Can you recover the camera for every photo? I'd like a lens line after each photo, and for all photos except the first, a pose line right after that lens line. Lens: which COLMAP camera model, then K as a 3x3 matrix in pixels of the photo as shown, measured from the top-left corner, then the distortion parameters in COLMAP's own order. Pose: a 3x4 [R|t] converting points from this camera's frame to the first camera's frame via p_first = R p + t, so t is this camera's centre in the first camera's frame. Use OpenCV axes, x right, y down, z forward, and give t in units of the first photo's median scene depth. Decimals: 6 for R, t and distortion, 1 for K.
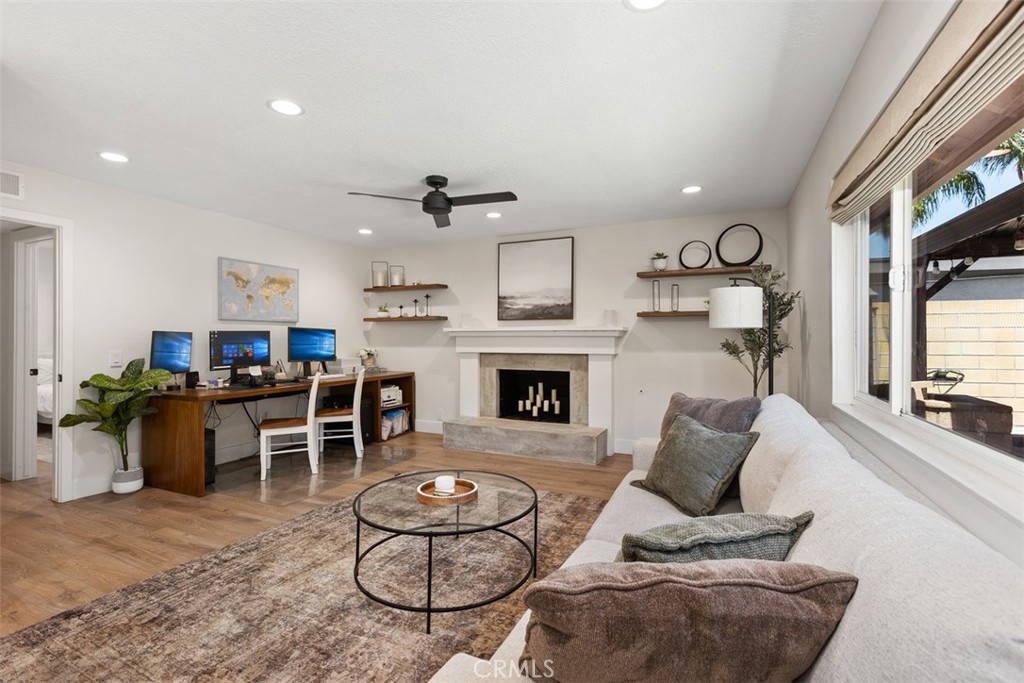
lens RADIAL K [[462.7, 0, 507.8], [0, 462.7, 339.1], [0, 0, 1]] dist [0.004204, 0.001032]
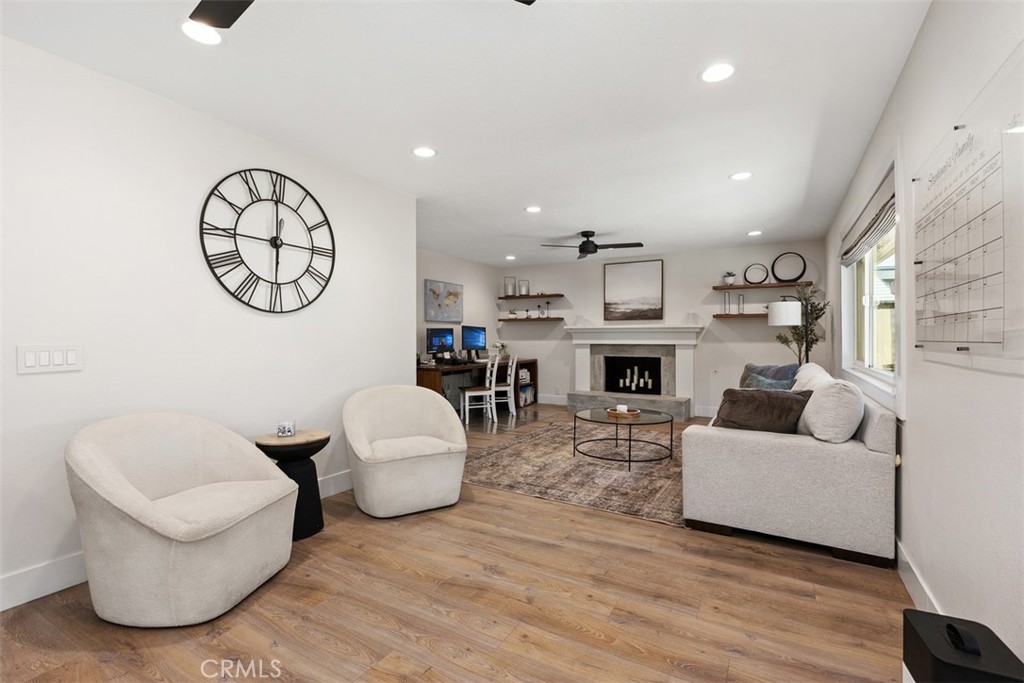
lens RADIAL K [[463.8, 0, 508.6], [0, 463.8, 337.5], [0, 0, 1]] dist [0.002001, 0.000055]
pose [[0.996030, -0.000451, -0.089012, -0.196729], [0.000377, 1.000000, -0.000854, 0.011574], [0.089012, 0.000817, 0.996030, -0.423177]]
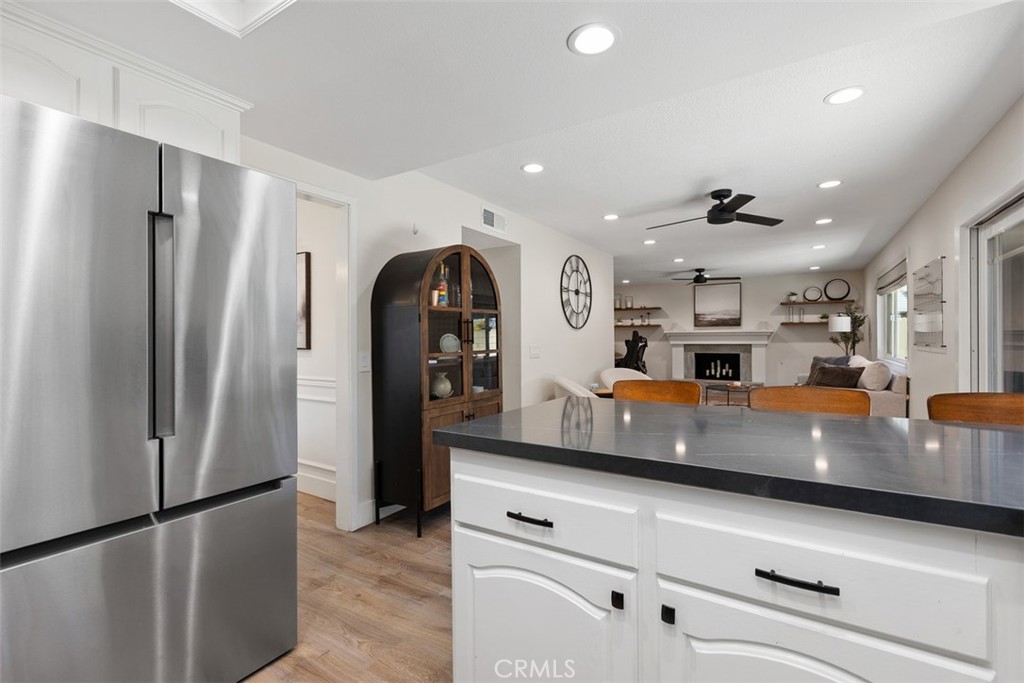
lens RADIAL K [[462.7, 0, 507.8], [0, 462.7, 339.1], [0, 0, 1]] dist [0.004204, 0.001032]
pose [[0.991707, -0.004917, -0.128422, -0.573436], [0.005093, 0.999986, 0.001039, 0.003623], [0.128415, -0.001684, 0.991719, -1.025144]]
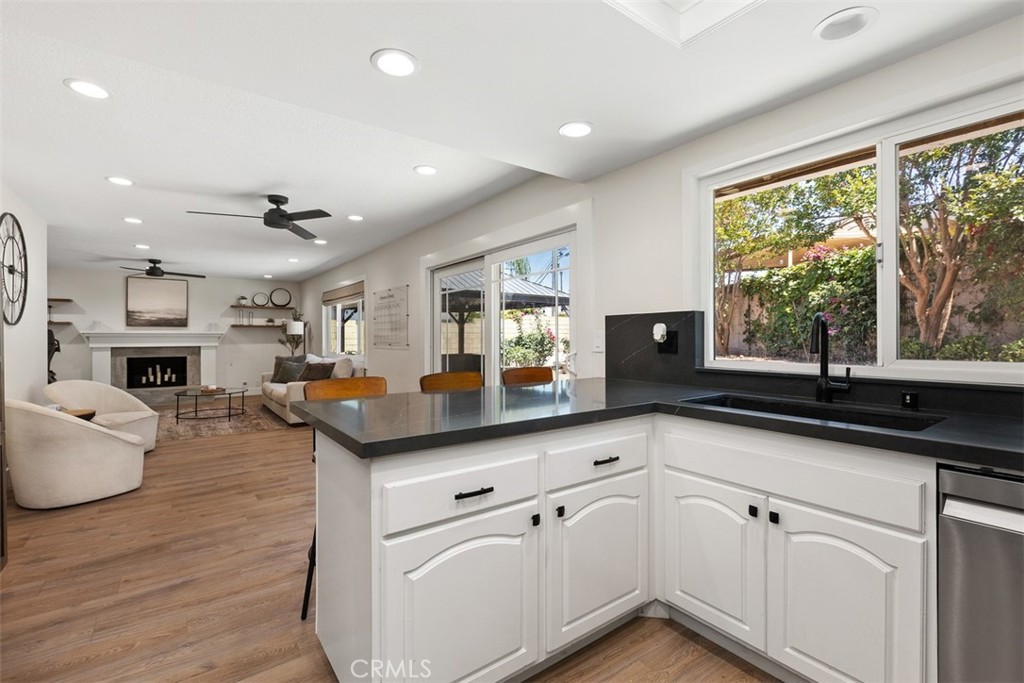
lens RADIAL K [[454.5, 0, 510.6], [0, 454.5, 338.5], [0, 0, 1]] dist [0.003478, -0.000270]
pose [[0.473764, -0.001716, 0.880650, -0.823845], [0.002768, 0.999996, 0.000459, 0.004110], [-0.880647, 0.002220, 0.473767, -0.935165]]
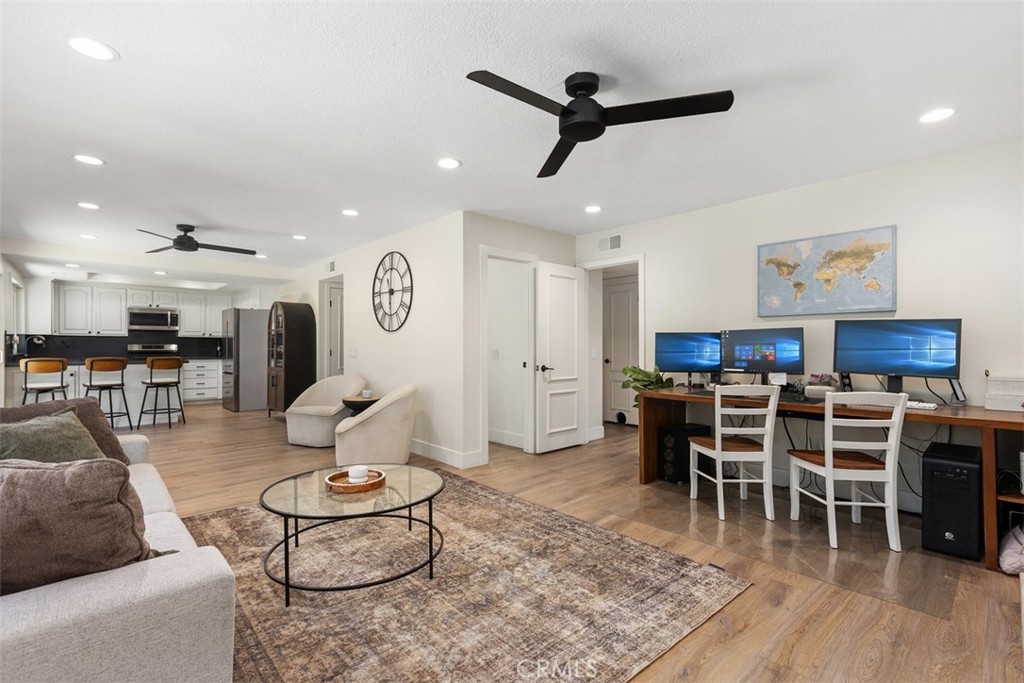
lens RADIAL K [[463.6, 0, 506.7], [0, 463.6, 342.3], [0, 0, 1]] dist [0.000423, 0.000206]
pose [[-0.382773, -0.004217, -0.923833, 0.332375], [-0.000087, 0.999990, -0.004529, 0.008816], [0.923842, -0.001653, -0.382770, 0.799497]]
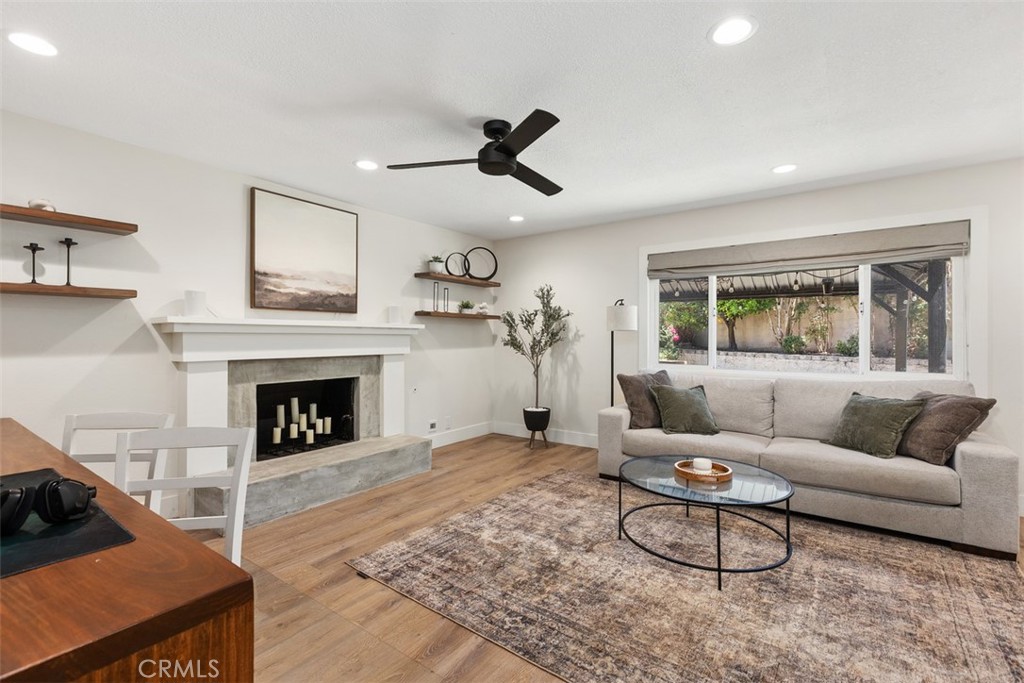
lens RADIAL K [[462.7, 0, 507.8], [0, 462.7, 339.1], [0, 0, 1]] dist [0.004204, 0.001032]
pose [[0.196152, -0.002757, 0.980570, -0.626116], [-0.001456, 0.999994, 0.003103, -0.000471], [-0.980572, -0.002036, 0.196147, 0.579971]]
